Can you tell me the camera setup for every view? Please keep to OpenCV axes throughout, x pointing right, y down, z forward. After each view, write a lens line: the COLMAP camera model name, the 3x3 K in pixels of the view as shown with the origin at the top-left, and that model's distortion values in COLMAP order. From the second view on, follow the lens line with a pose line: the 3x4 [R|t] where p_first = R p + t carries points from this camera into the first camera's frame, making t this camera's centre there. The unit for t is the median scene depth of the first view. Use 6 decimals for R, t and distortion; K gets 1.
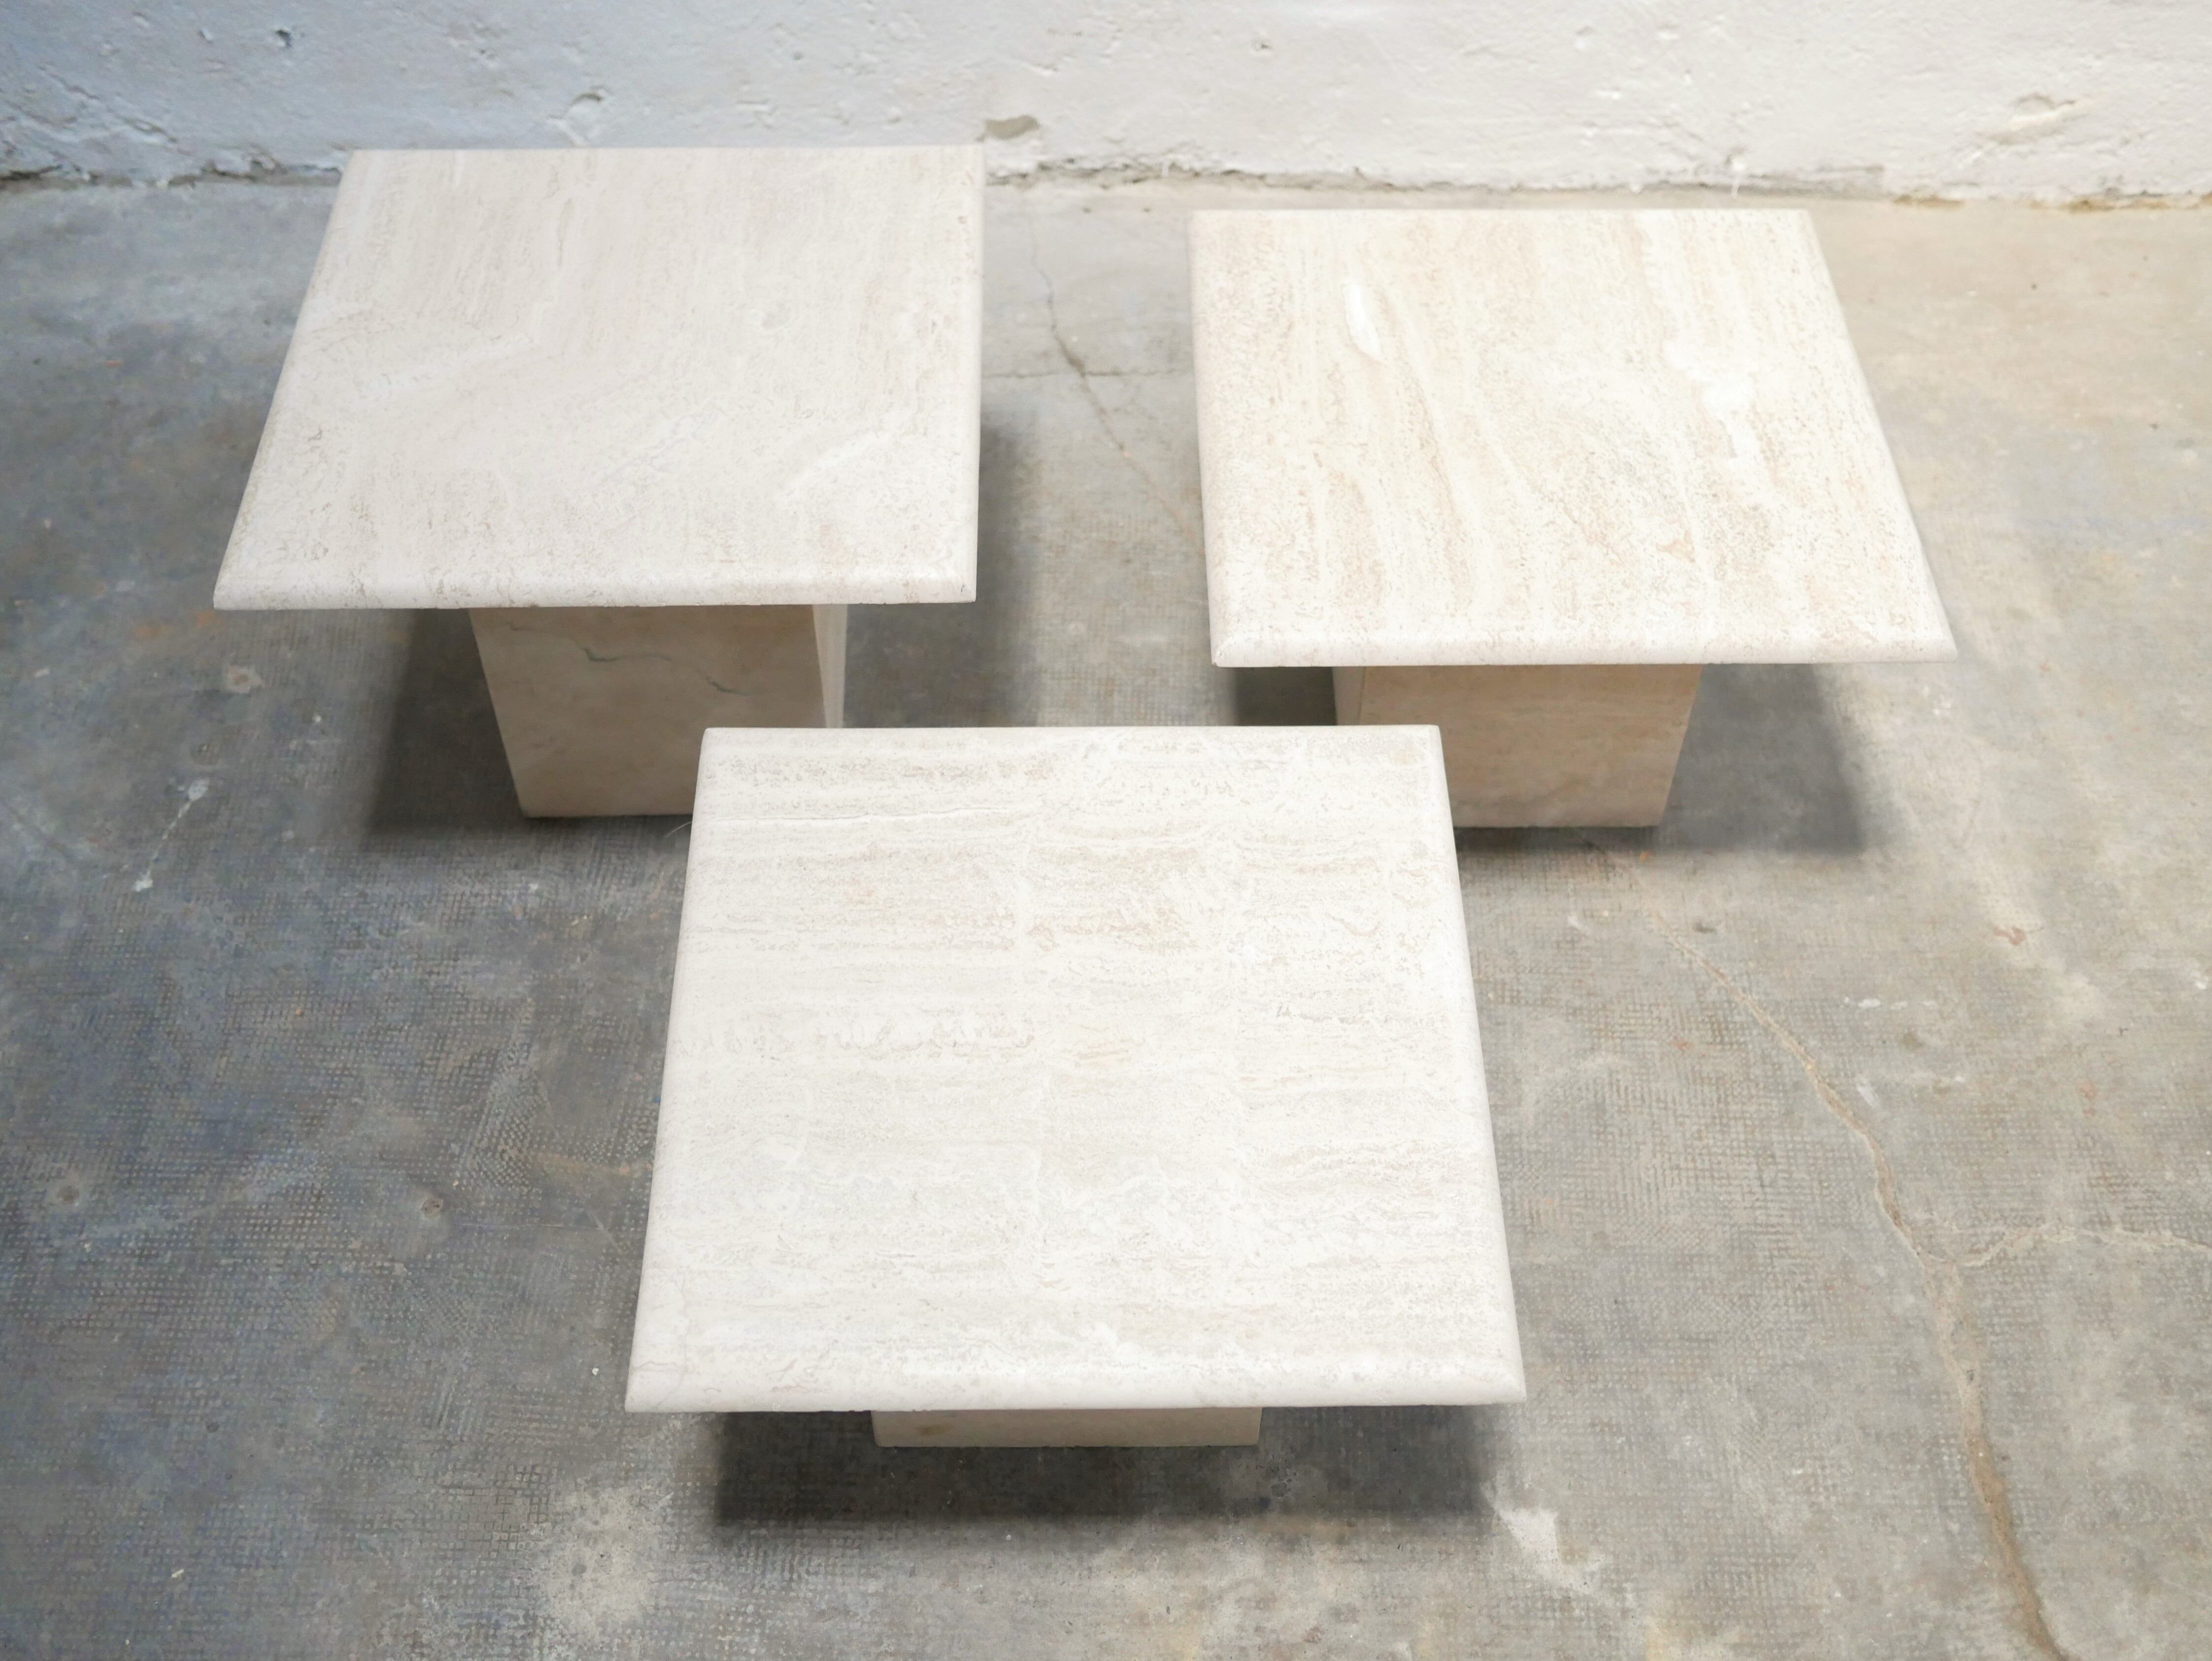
lens RADIAL K [[2550.5, 0, 1098.4], [0, 2550.5, 835.7], [0, 0, 1]] dist [-0.014496, 0.000000]
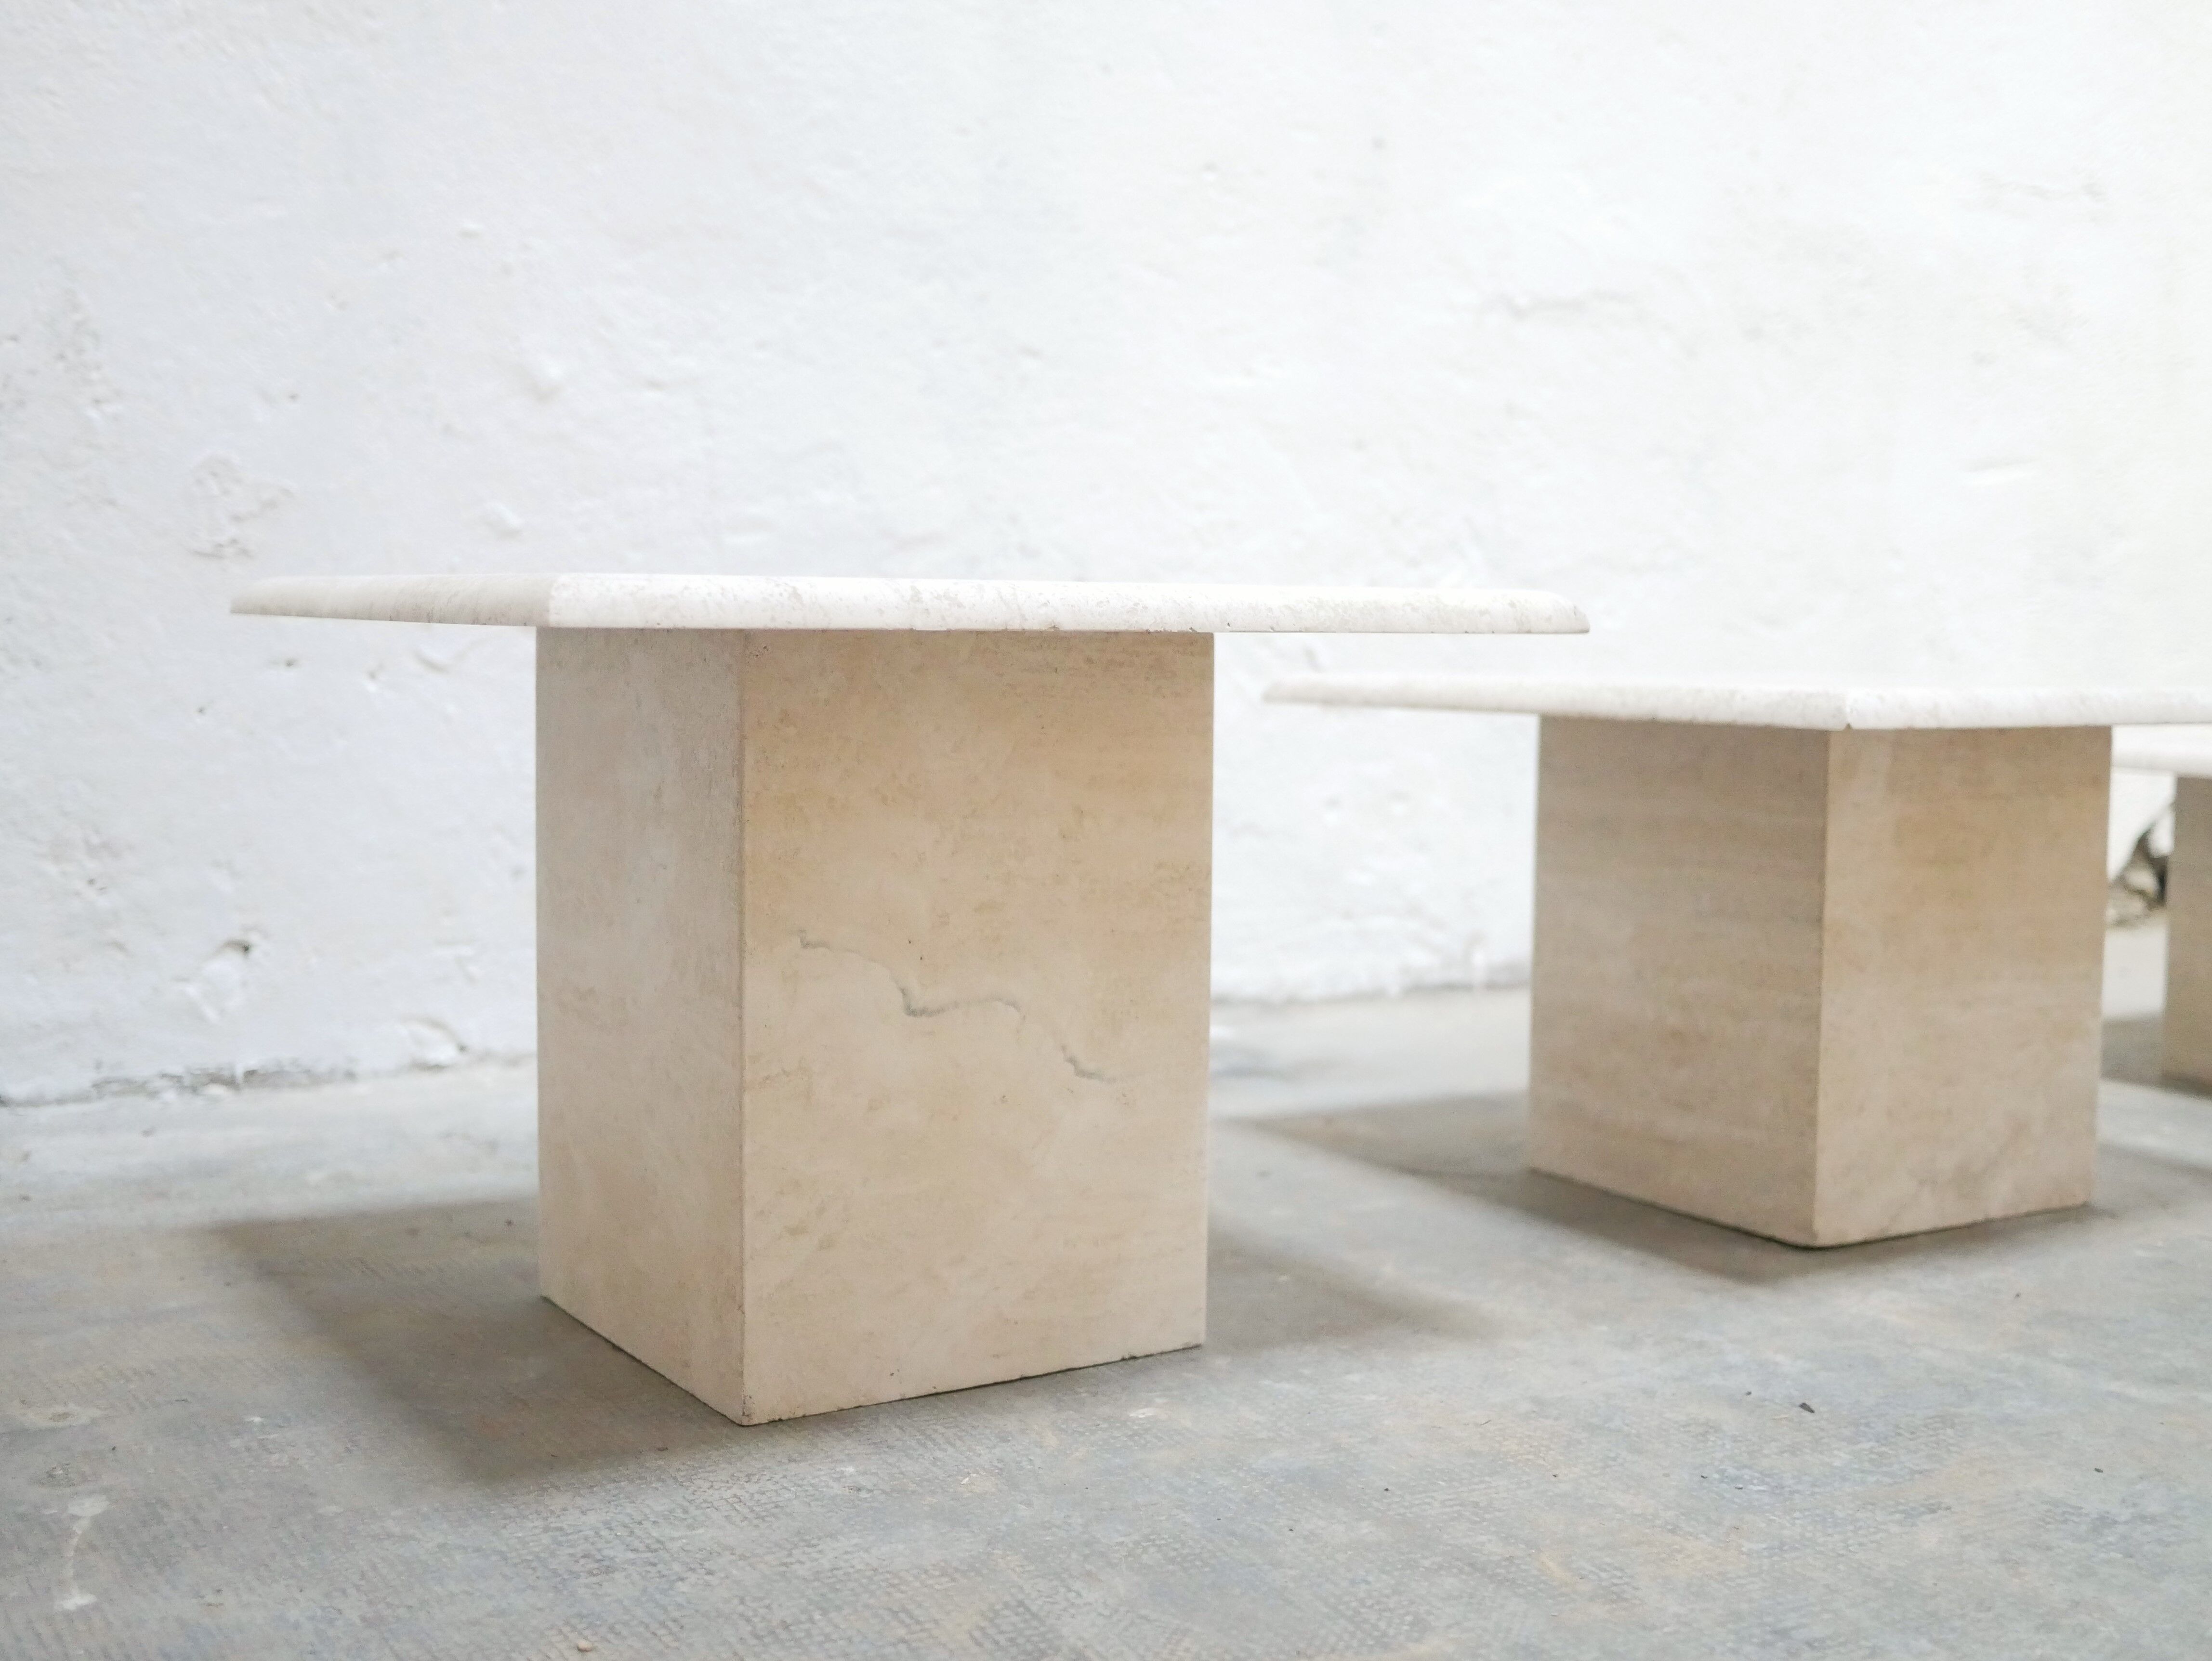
lens RADIAL K [[2501.6, 0, 1121.3], [0, 2501.6, 813.4], [0, 0, 1]] dist [-0.015353, 0.000000]
pose [[0.853596, -0.031623, 0.519975, -0.463673], [0.388062, 0.704509, -0.594201, 0.271027], [-0.347537, 0.708990, 0.613638, 0.583195]]
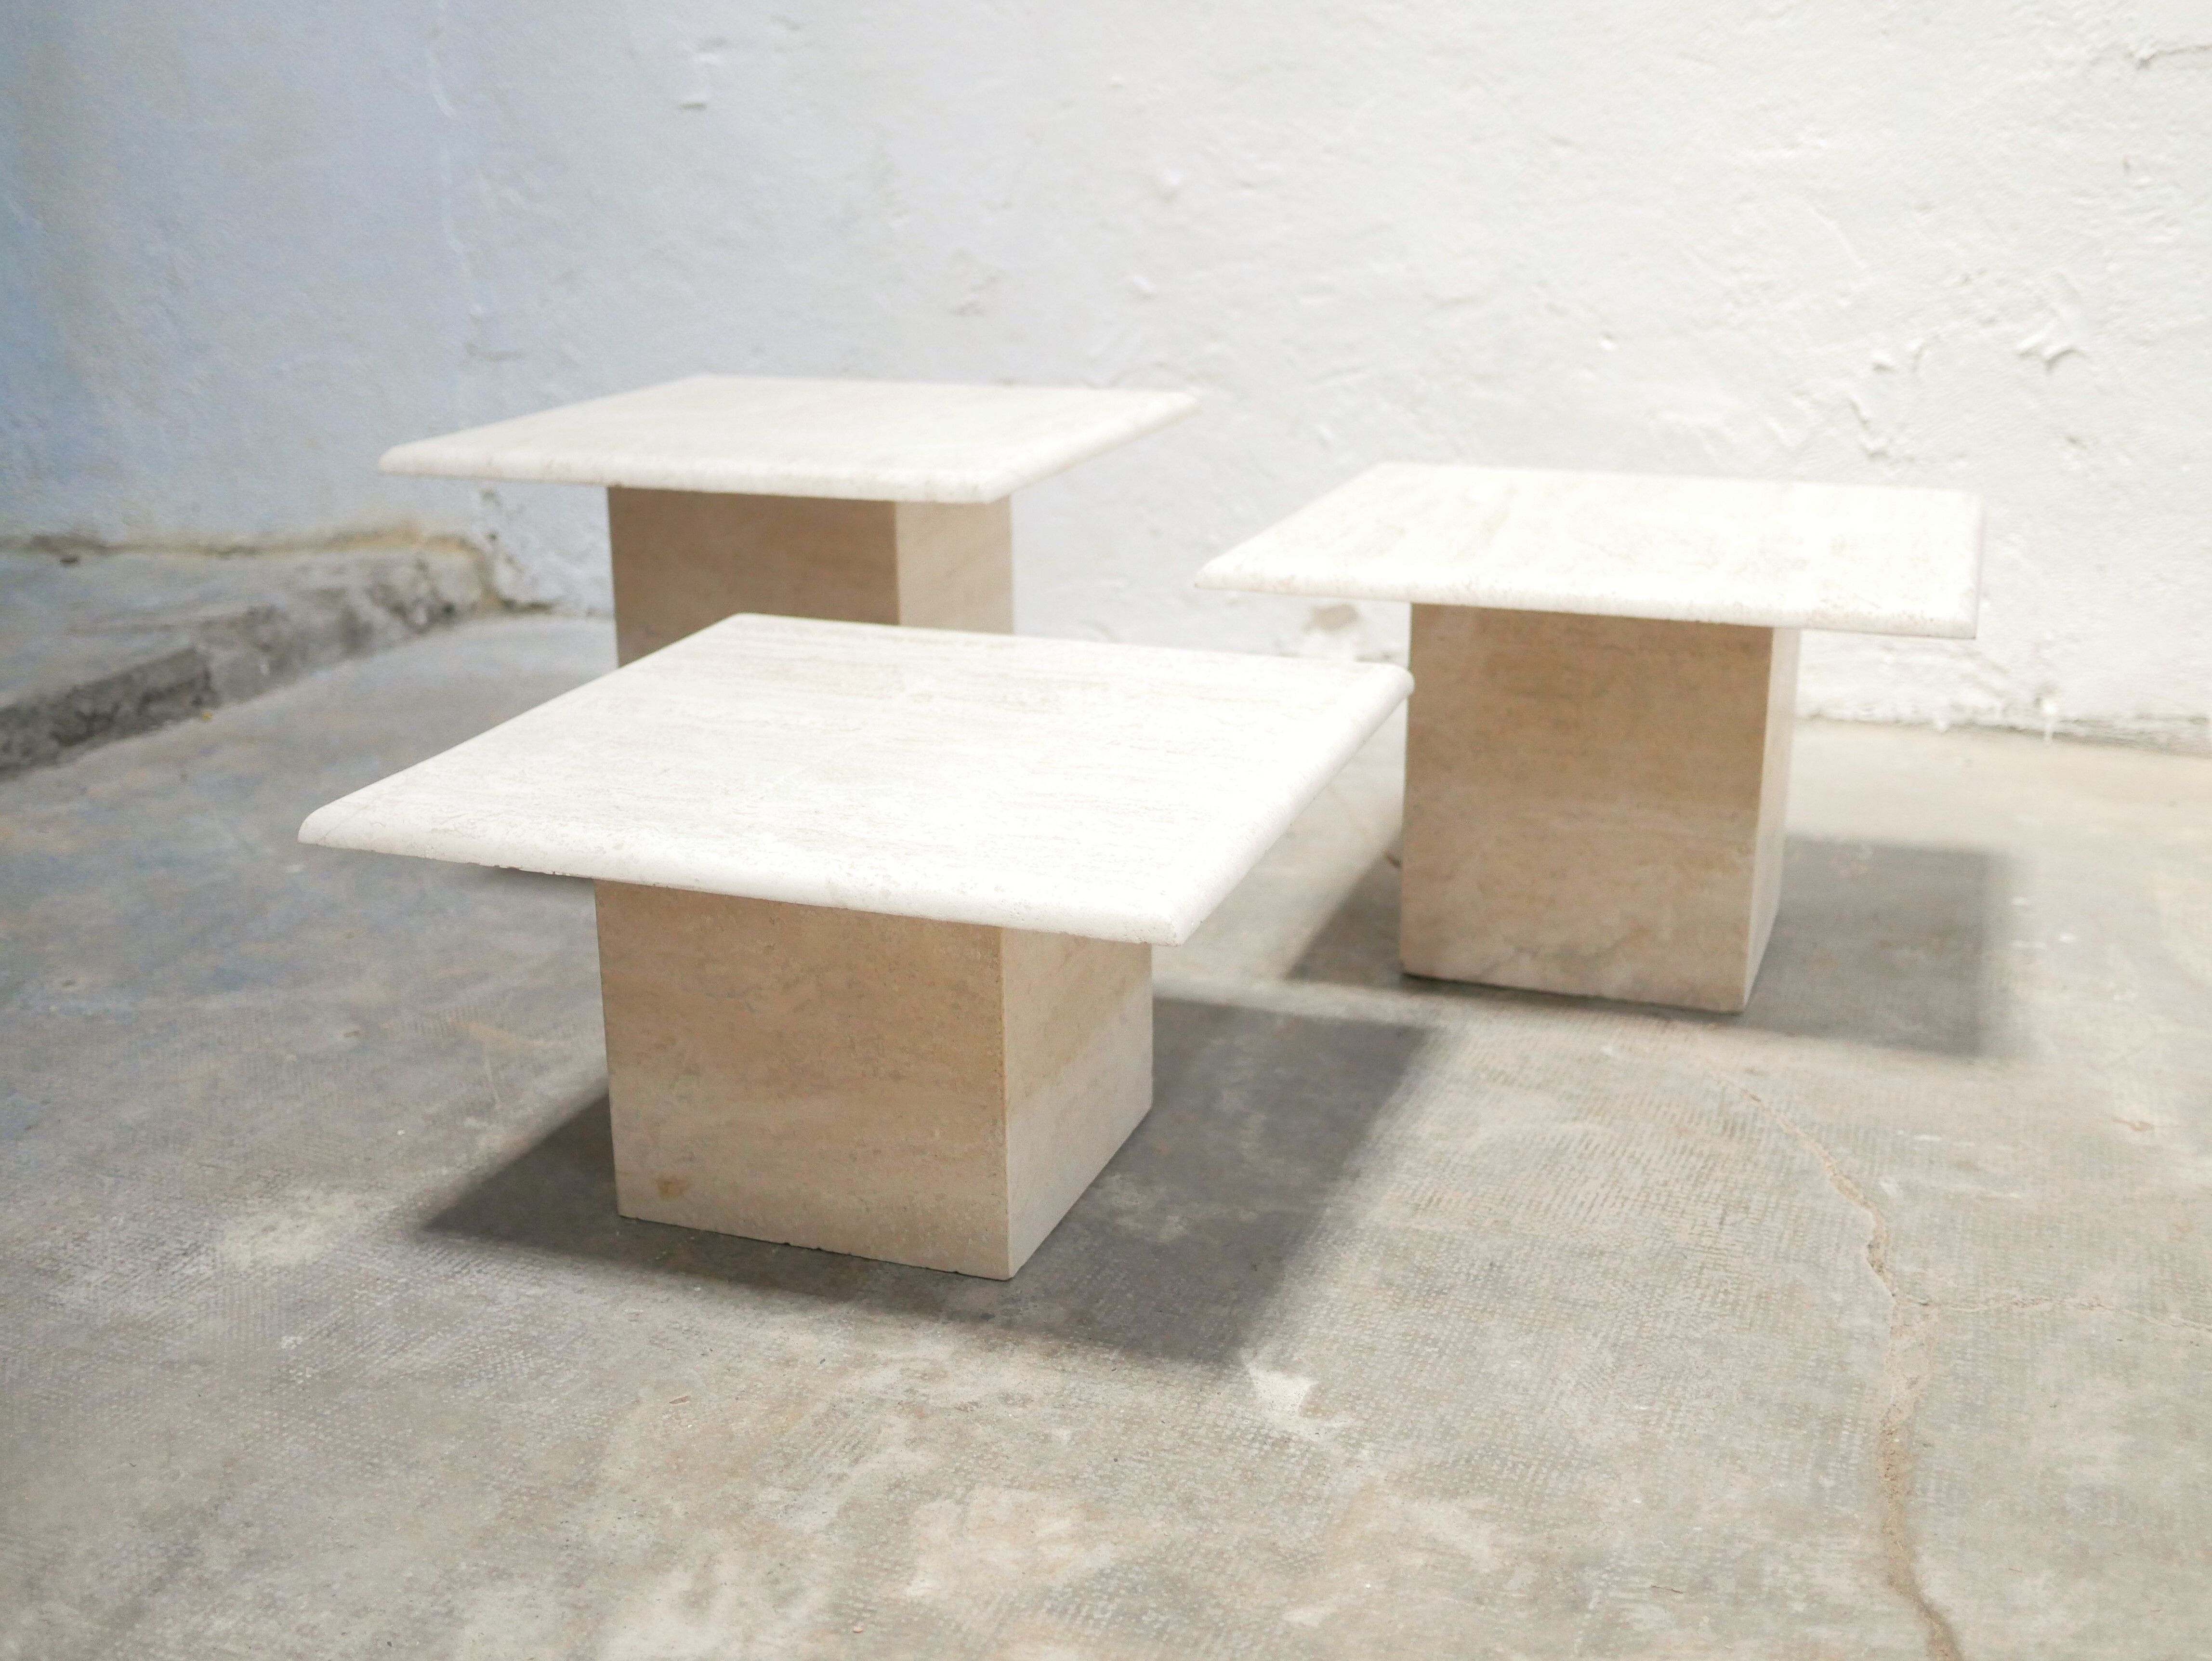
lens RADIAL K [[2501.6, 0, 1100.2], [0, 2501.6, 812.0], [0, 0, 1]] dist [-0.015353, 0.000000]
pose [[0.936477, 0.090681, -0.338804, 0.319711], [-0.259990, 0.827854, -0.497054, 0.459667], [0.235407, 0.553565, 0.798843, 0.225768]]
